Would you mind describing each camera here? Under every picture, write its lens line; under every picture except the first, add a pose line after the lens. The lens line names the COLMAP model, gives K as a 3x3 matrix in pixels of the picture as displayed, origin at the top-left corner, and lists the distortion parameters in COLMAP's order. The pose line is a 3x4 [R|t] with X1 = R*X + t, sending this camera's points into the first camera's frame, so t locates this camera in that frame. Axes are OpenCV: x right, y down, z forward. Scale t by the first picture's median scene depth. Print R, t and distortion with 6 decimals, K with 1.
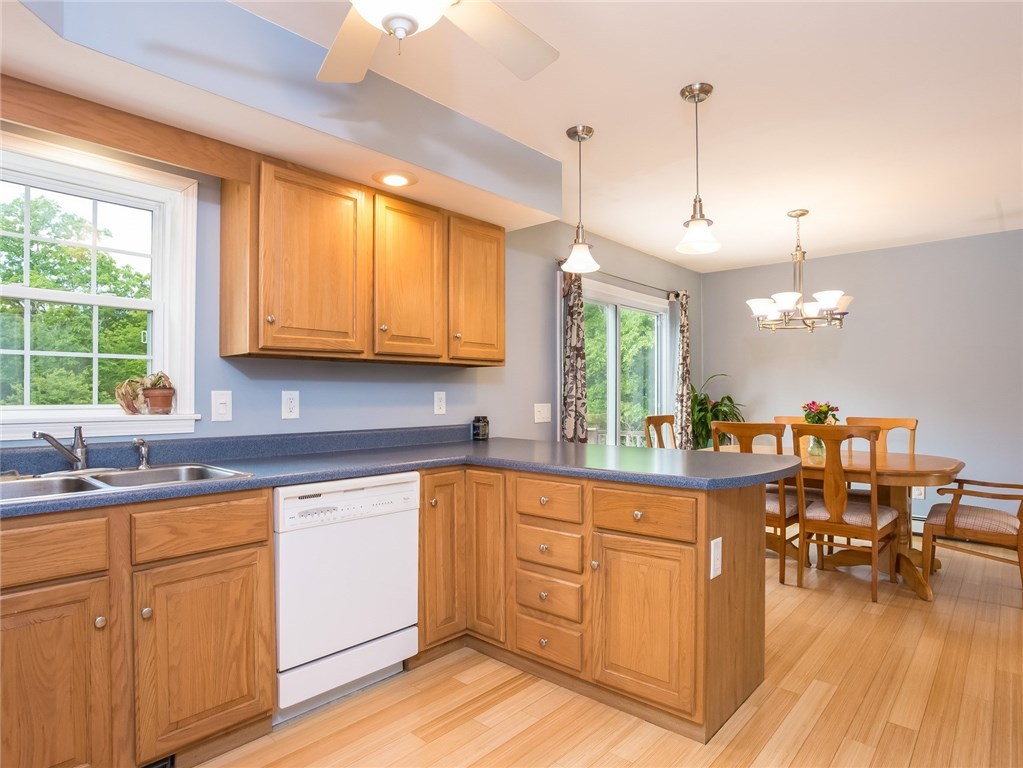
lens RADIAL K [[584.4, 0, 513.4], [0, 584.4, 395.2], [0, 0, 1]] dist [-0.077103, 0.044375]
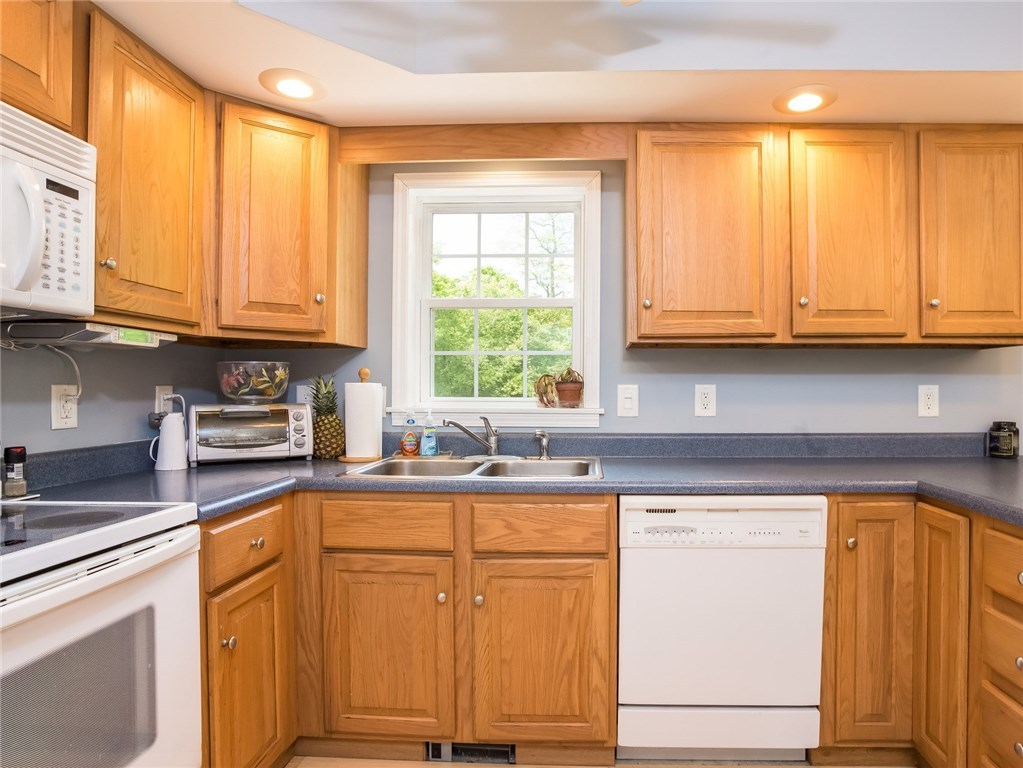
lens RADIAL K [[594.2, 0, 565.7], [0, 594.2, 387.6], [0, 0, 1]] dist [-0.080697, 0.039571]
pose [[0.638565, 0.001433, -0.769566, 0.188621], [-0.001886, 0.999998, 0.000297, -0.002542], [0.769565, 0.001261, 0.638567, 0.301074]]
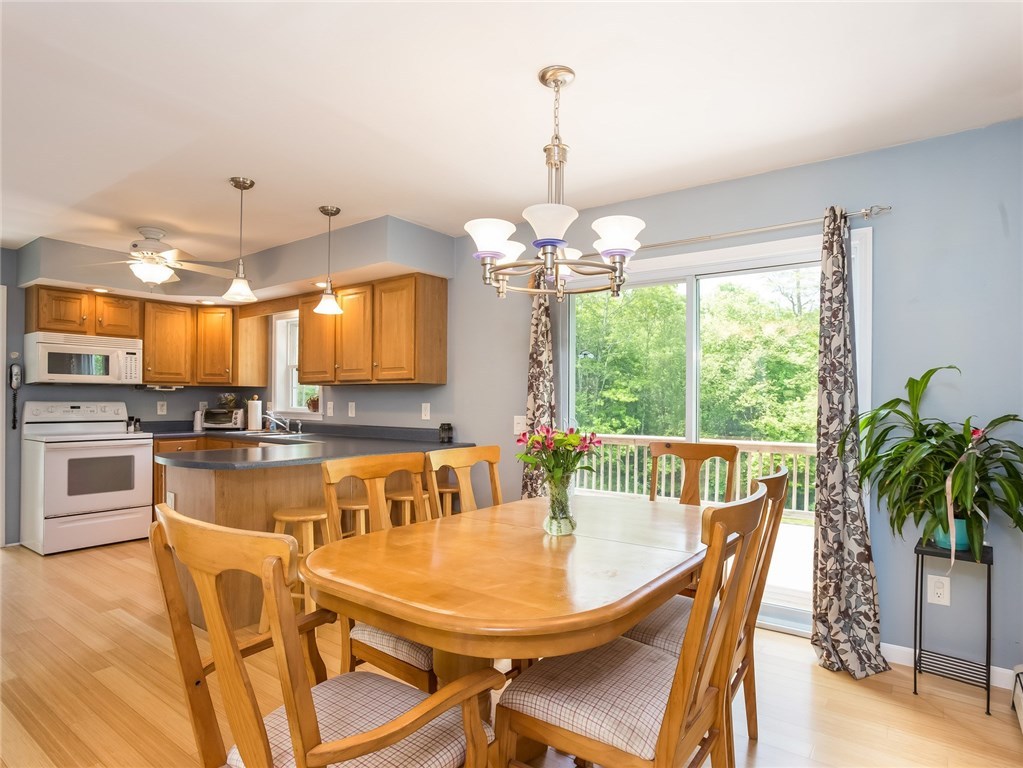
lens RADIAL K [[584.4, 0, 513.4], [0, 584.4, 395.2], [0, 0, 1]] dist [-0.077103, 0.044375]
pose [[0.076432, -0.005867, -0.997058, 1.723765], [-0.004529, 0.999970, -0.006231, -0.022677], [0.997064, 0.004992, 0.076404, 1.548285]]
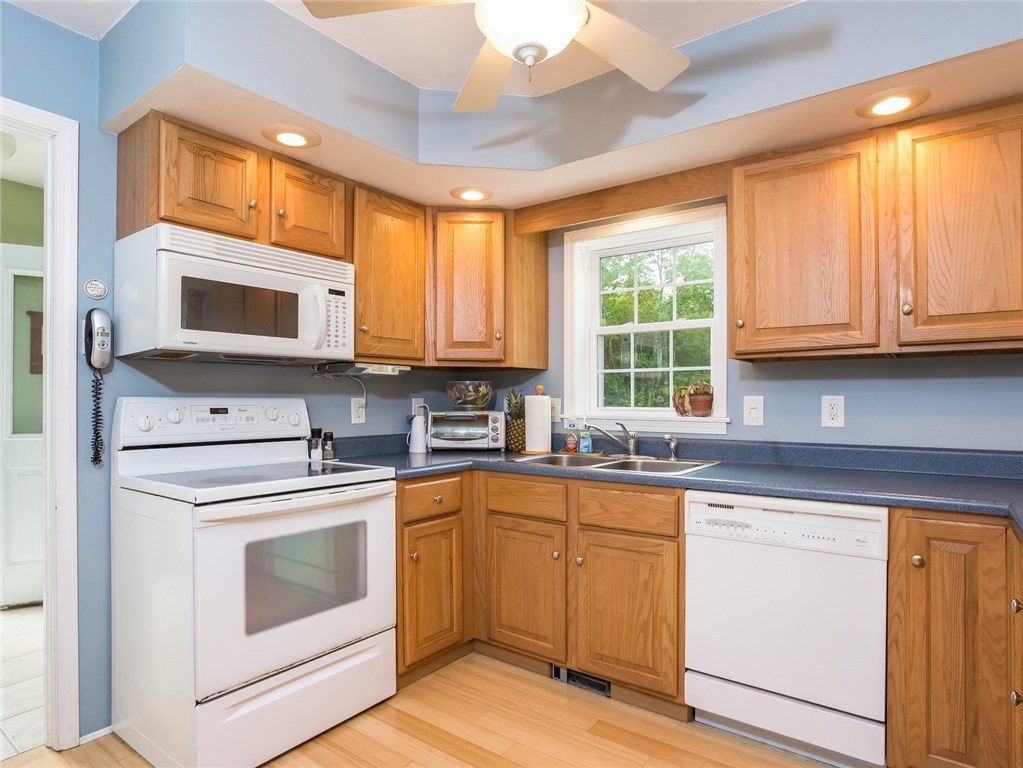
lens RADIAL K [[584.4, 0, 513.4], [0, 584.4, 395.2], [0, 0, 1]] dist [-0.077103, 0.044375]
pose [[0.085052, -0.004708, -0.996365, 0.499559], [0.000736, 0.999989, -0.004662, -0.004470], [0.996376, -0.000337, 0.085054, 0.496899]]
